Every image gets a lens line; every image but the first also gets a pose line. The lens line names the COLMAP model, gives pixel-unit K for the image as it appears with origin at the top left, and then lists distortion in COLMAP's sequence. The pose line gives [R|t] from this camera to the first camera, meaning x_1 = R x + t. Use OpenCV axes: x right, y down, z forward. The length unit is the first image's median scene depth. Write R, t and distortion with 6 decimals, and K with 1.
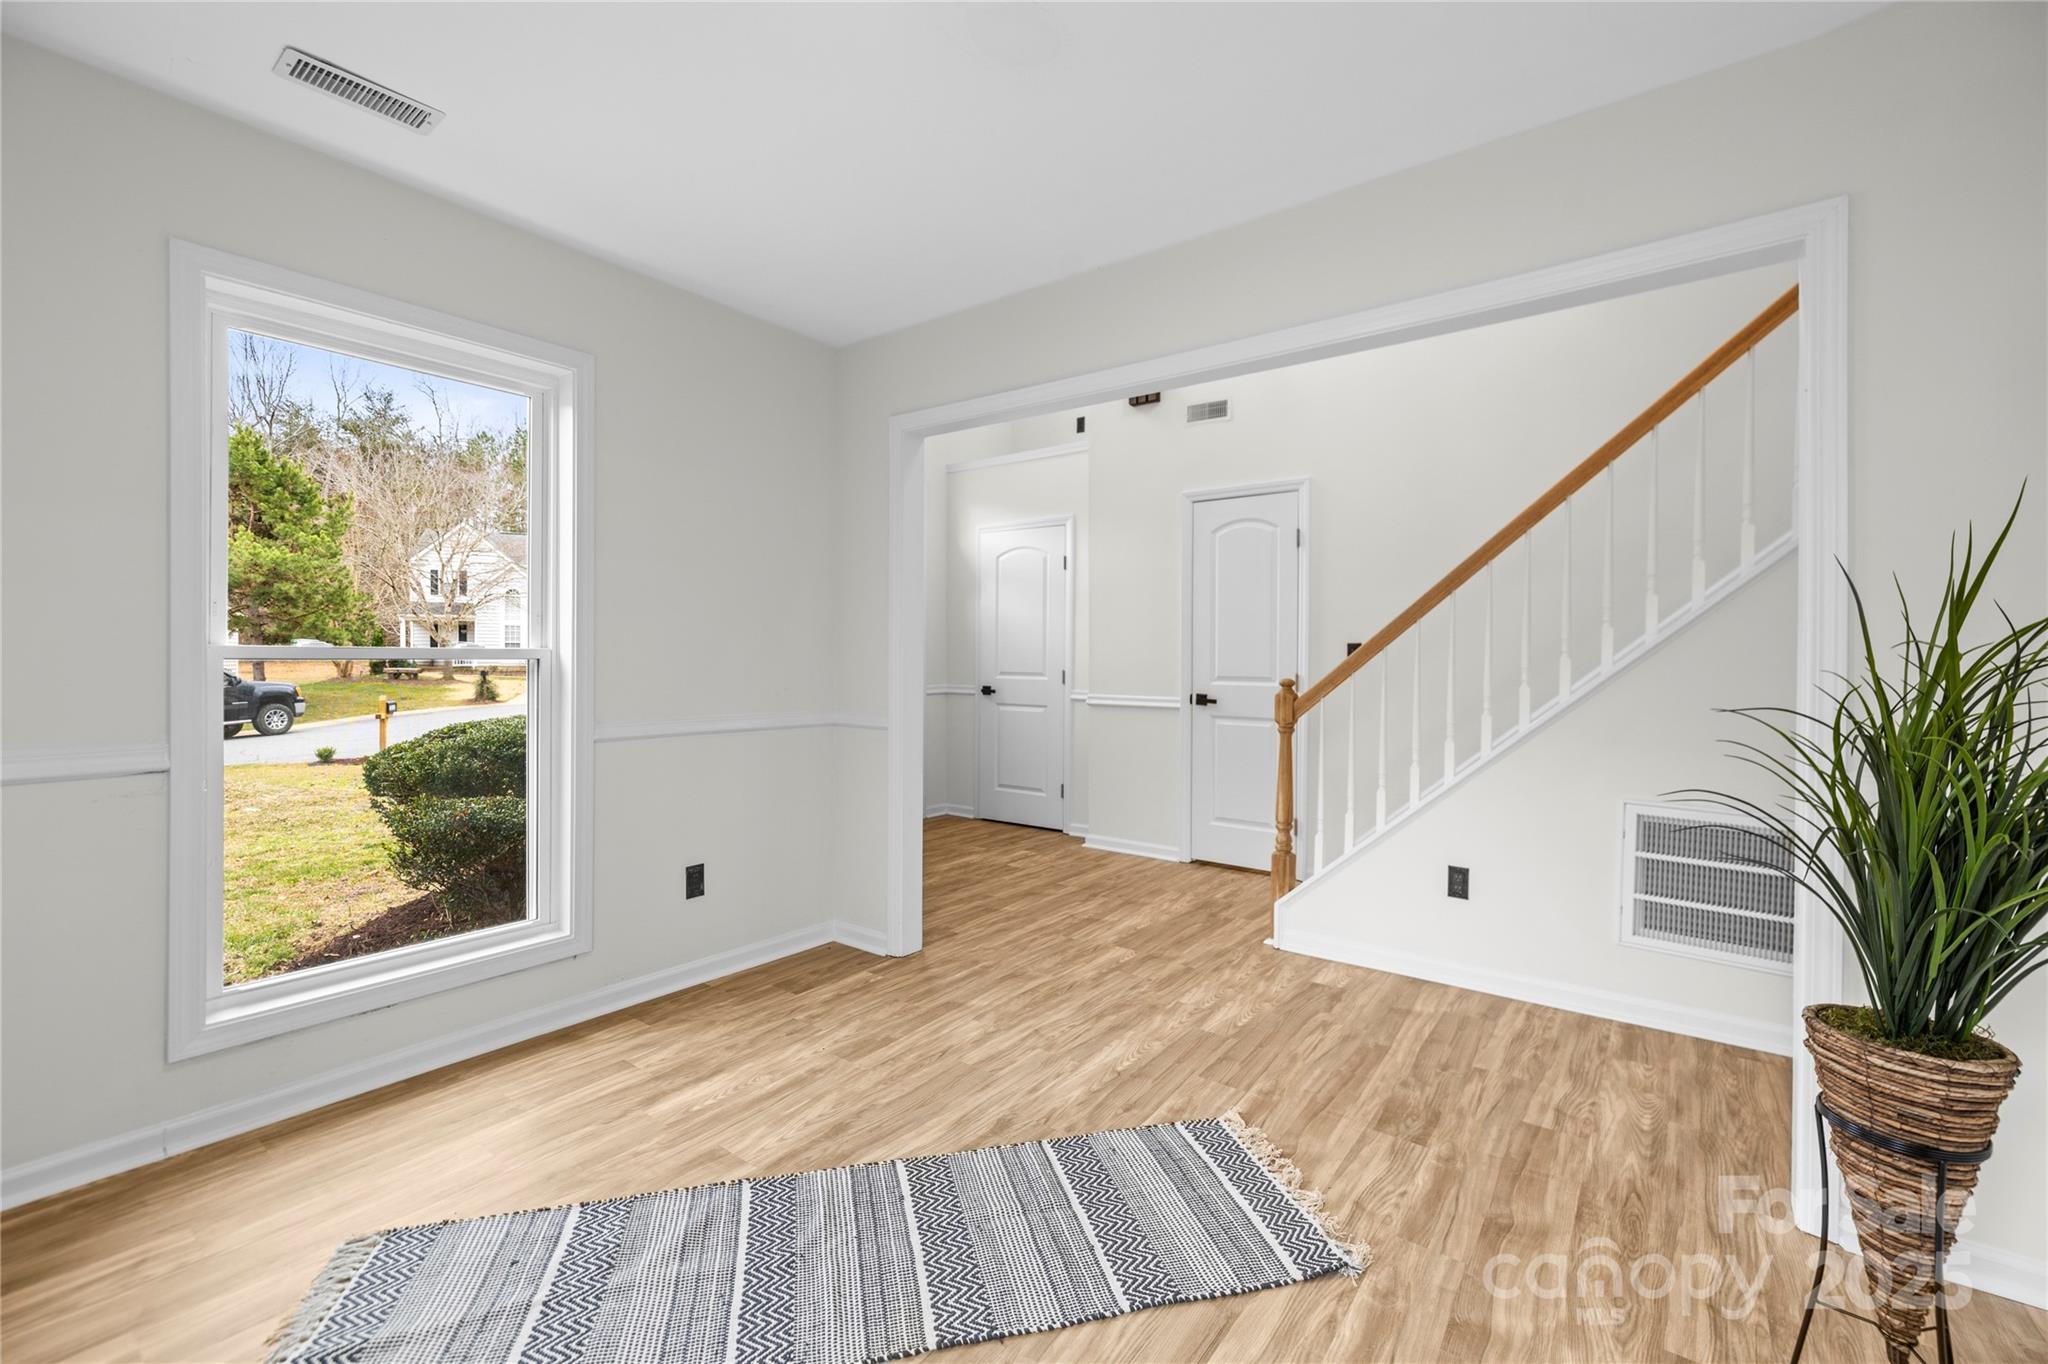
lens RADIAL K [[872.3, 0, 1026.6], [0, 872.3, 663.1], [0, 0, 1]] dist [0.000340, -0.000053]
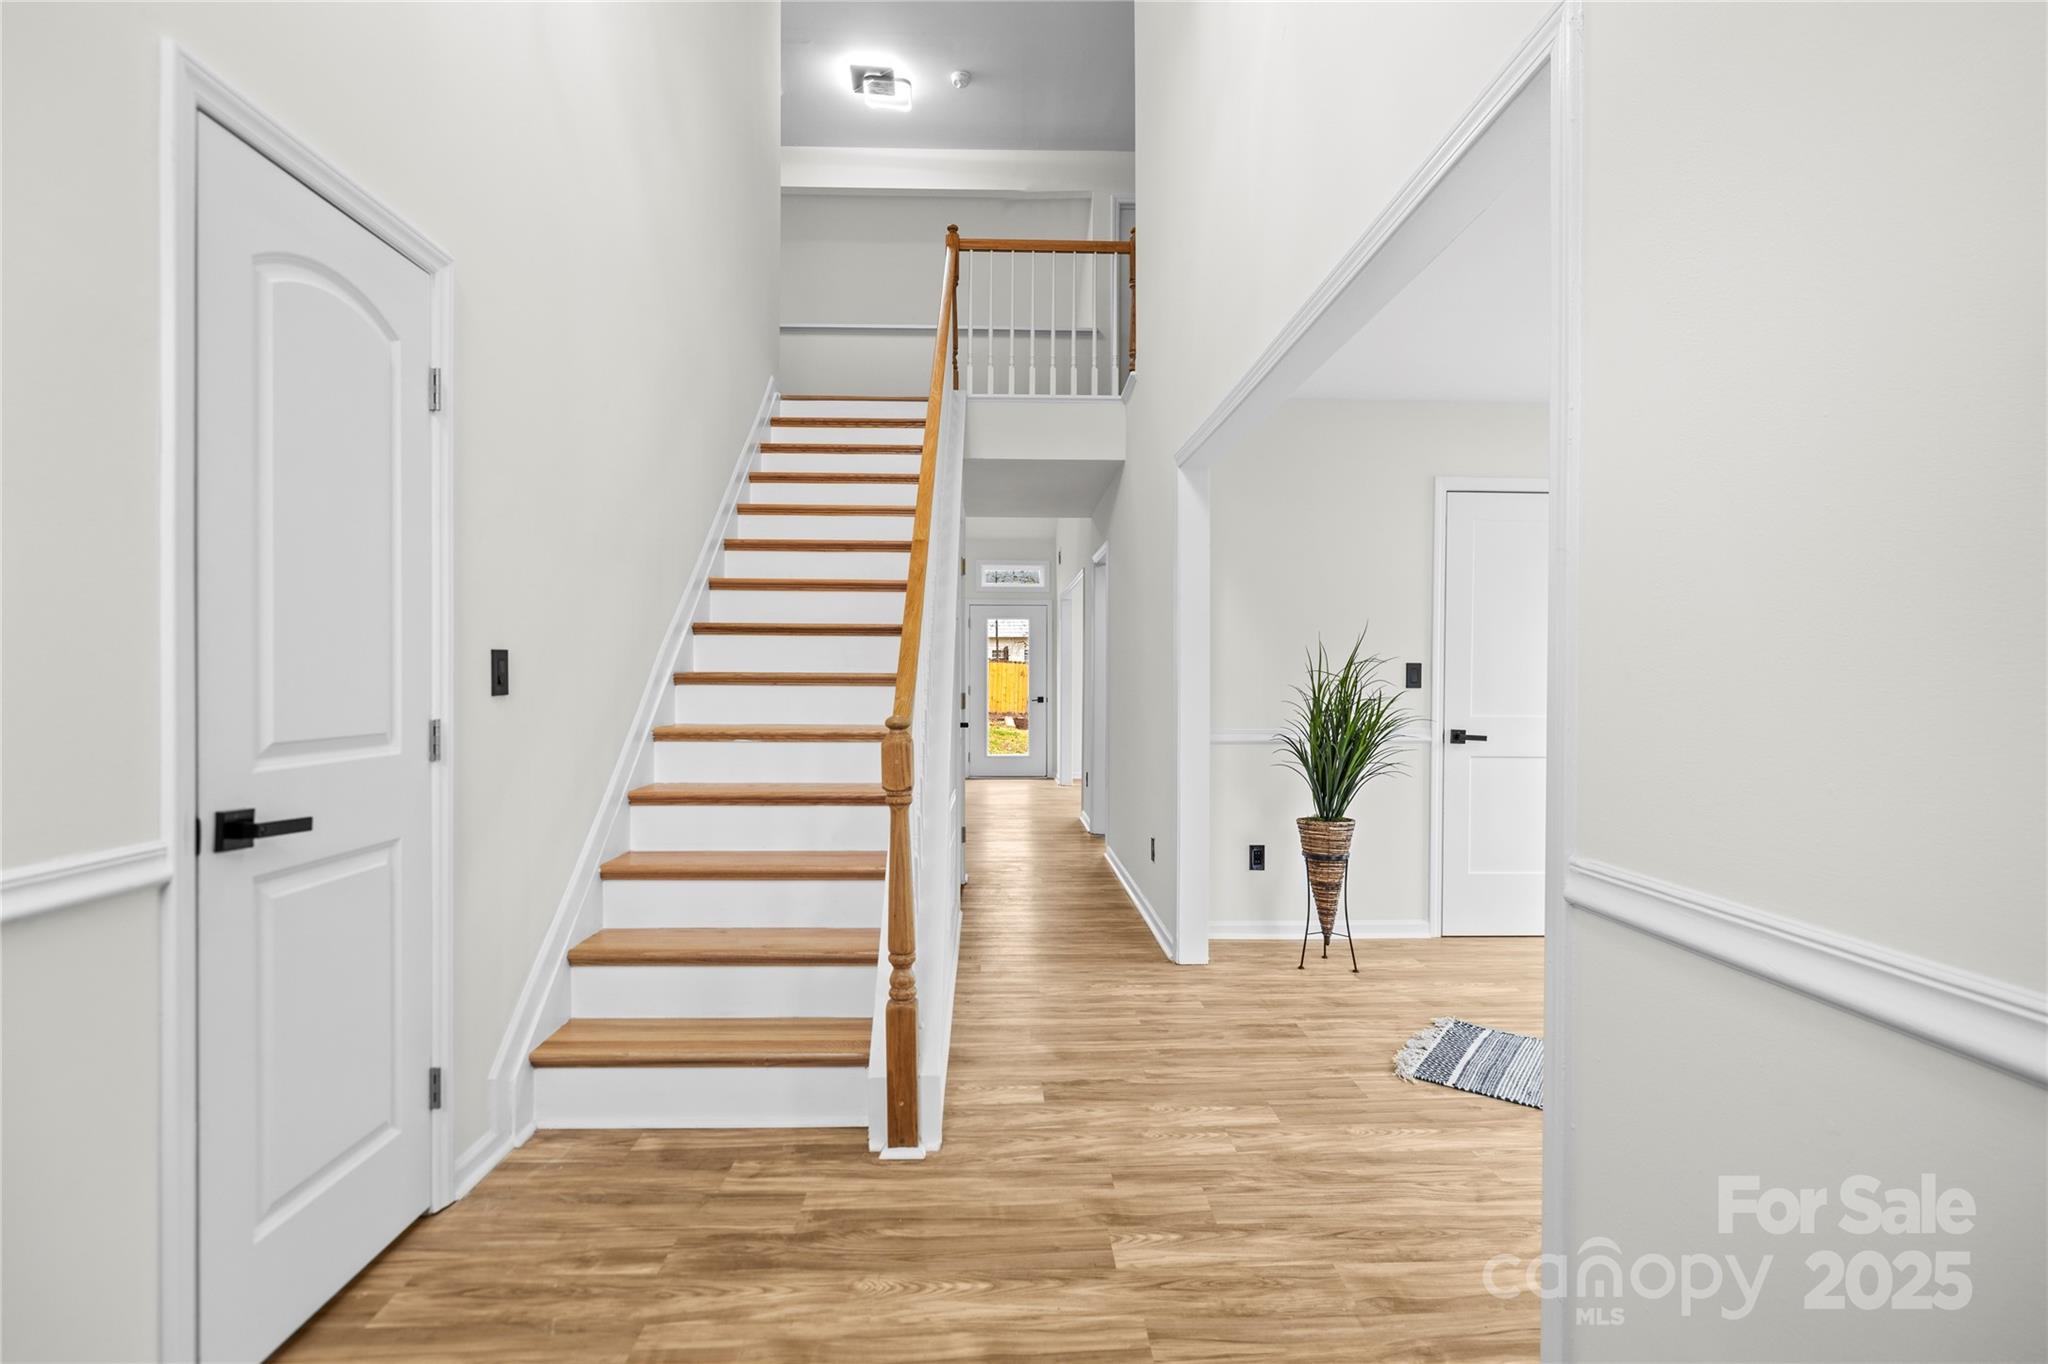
lens RADIAL K [[949.0, 0, 1022.1], [0, 949.0, 682.7], [0, 0, 1]] dist [-0.009203, 0.002286]
pose [[-0.623161, -0.008971, 0.782042, -0.293435], [0.002535, 0.999906, 0.013490, -0.013964], [-0.782089, 0.010389, -0.623080, 1.447337]]
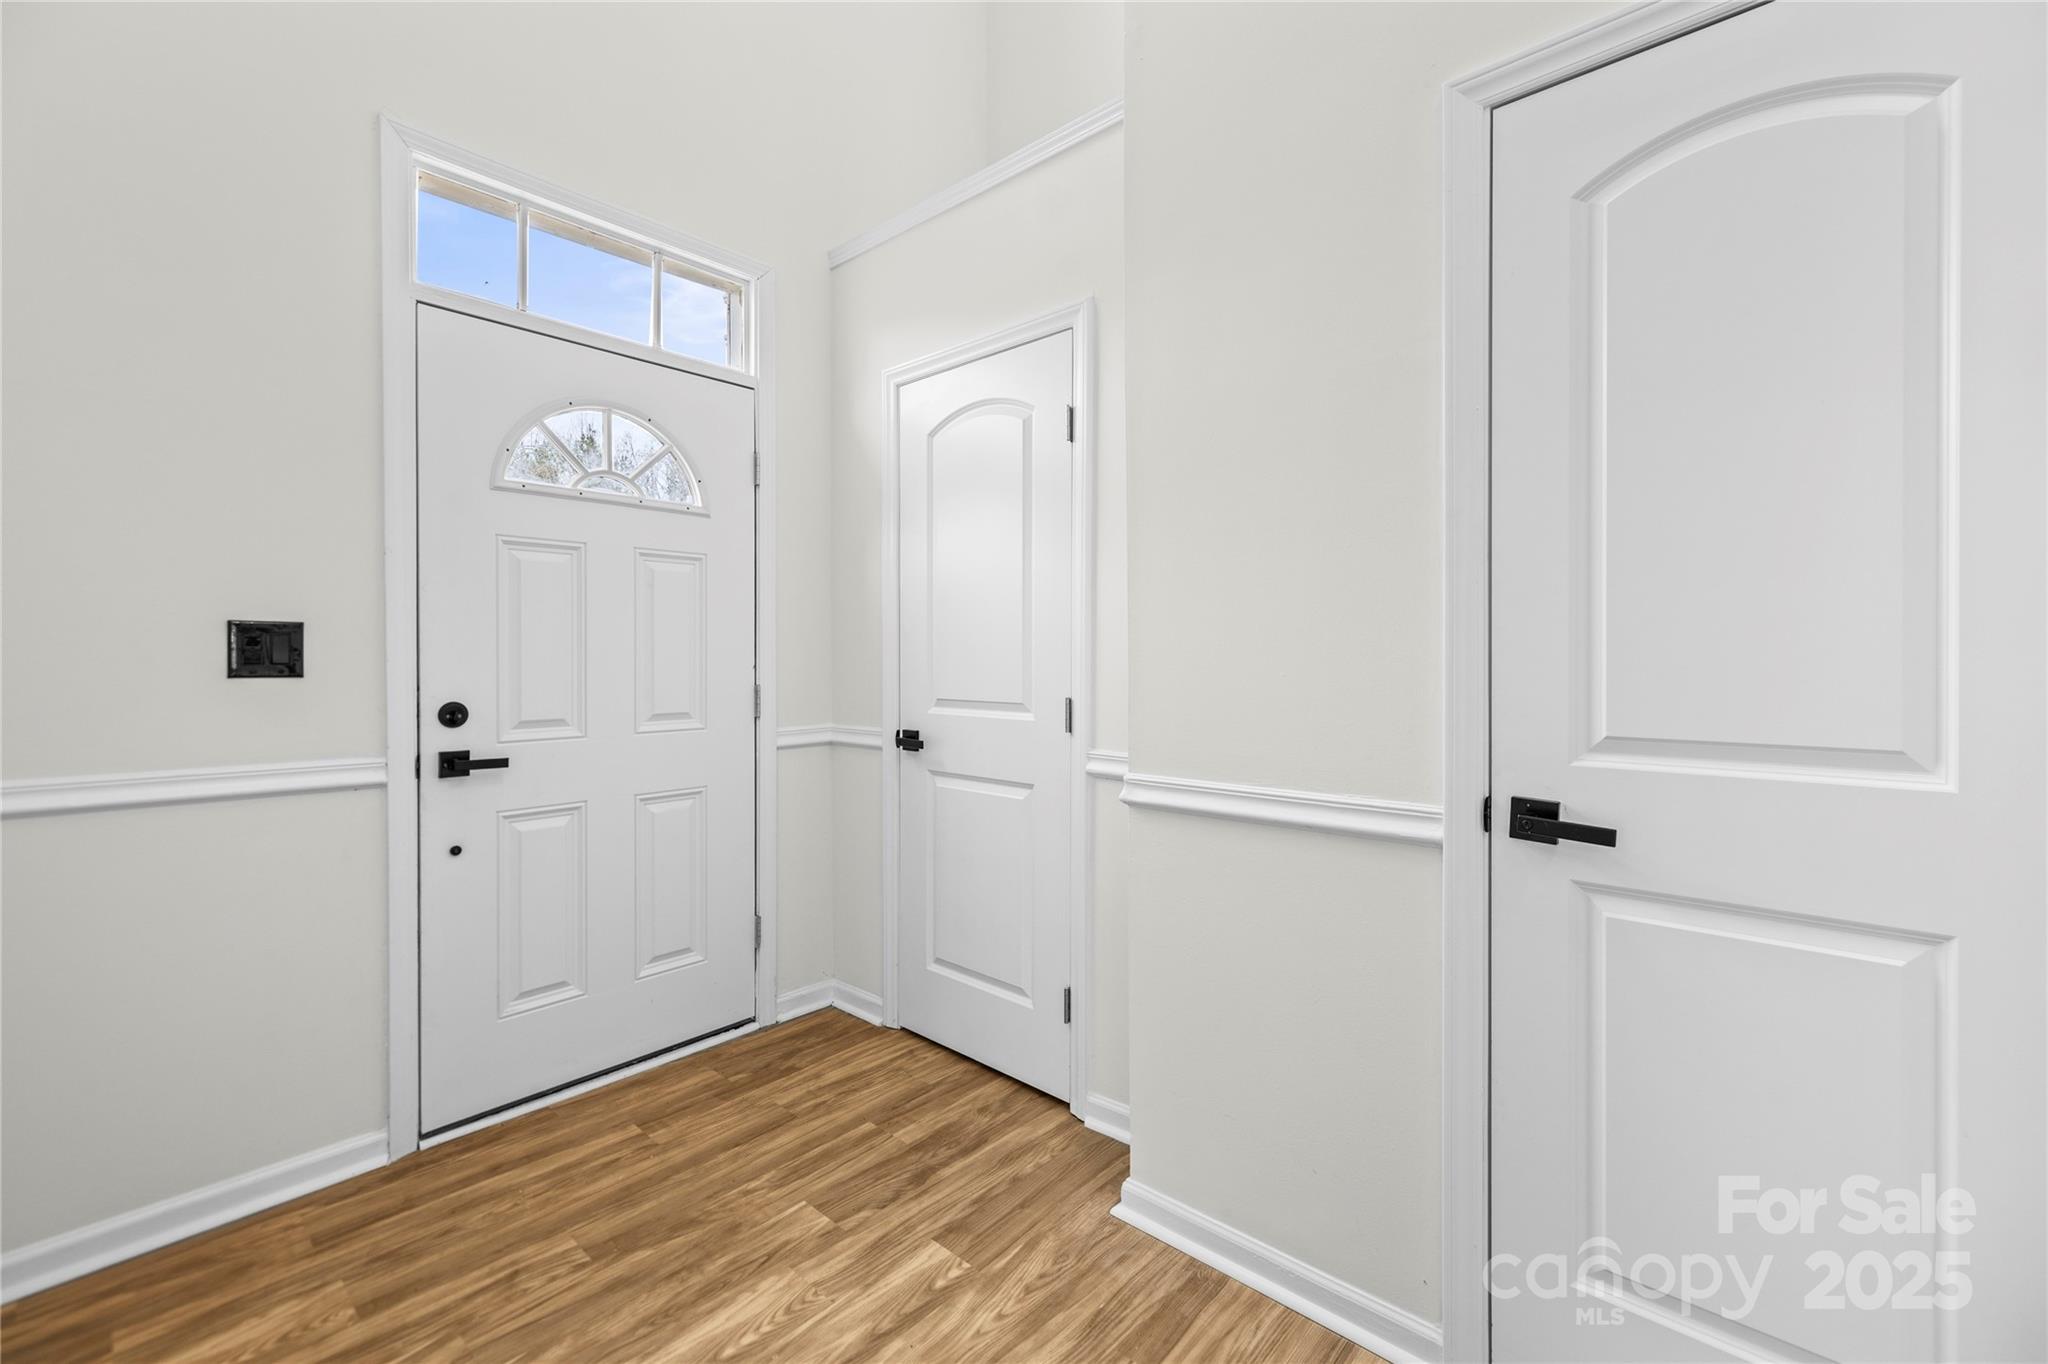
lens RADIAL K [[872.3, 0, 1022.0], [0, 872.3, 663.2], [0, 0, 1]] dist [0.000340, -0.000053]
pose [[0.996239, -0.004561, -0.086532, 0.094947], [0.004030, 0.999972, -0.006302, -0.008734], [0.086559, 0.005929, 0.996229, 1.043679]]
